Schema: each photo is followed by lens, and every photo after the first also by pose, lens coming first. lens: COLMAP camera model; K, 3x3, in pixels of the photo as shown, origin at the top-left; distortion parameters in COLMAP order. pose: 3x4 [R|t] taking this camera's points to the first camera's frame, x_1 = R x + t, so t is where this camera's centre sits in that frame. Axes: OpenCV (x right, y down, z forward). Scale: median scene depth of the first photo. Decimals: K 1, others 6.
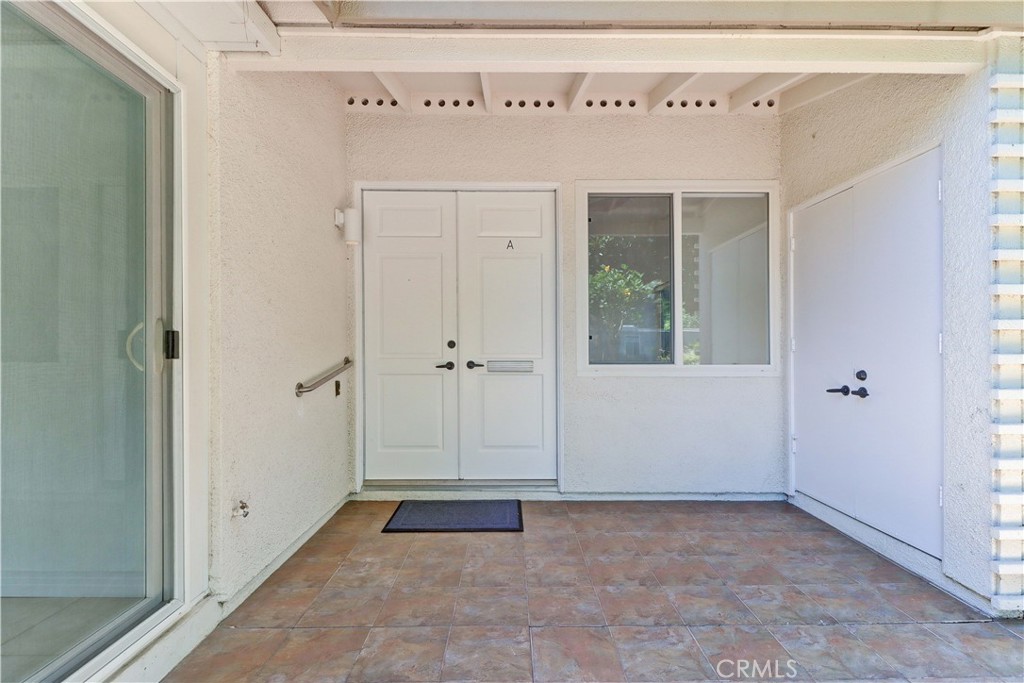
lens RADIAL K [[474.6, 0, 518.4], [0, 474.6, 345.8], [0, 0, 1]] dist [0.017365, -0.010349]
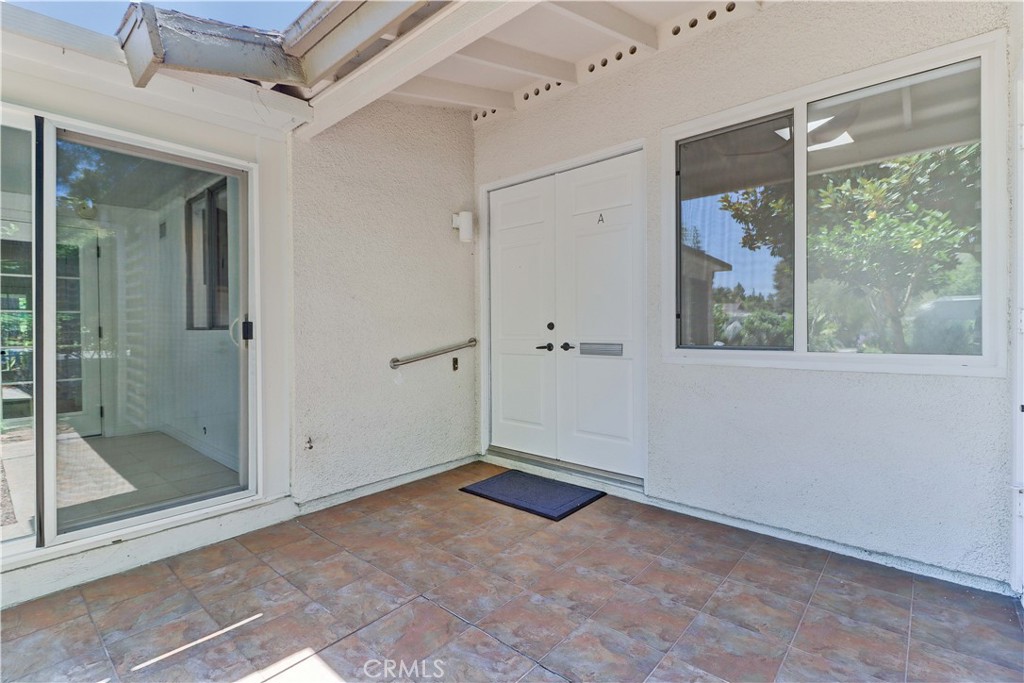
lens RADIAL K [[474.6, 0, 535.3], [0, 474.6, 332.3], [0, 0, 1]] dist [0.017365, -0.010349]
pose [[0.750444, -0.002022, -0.660931, 0.579234], [0.011567, 0.999882, 0.010074, -0.000457], [0.660833, -0.015205, 0.750379, 0.243797]]
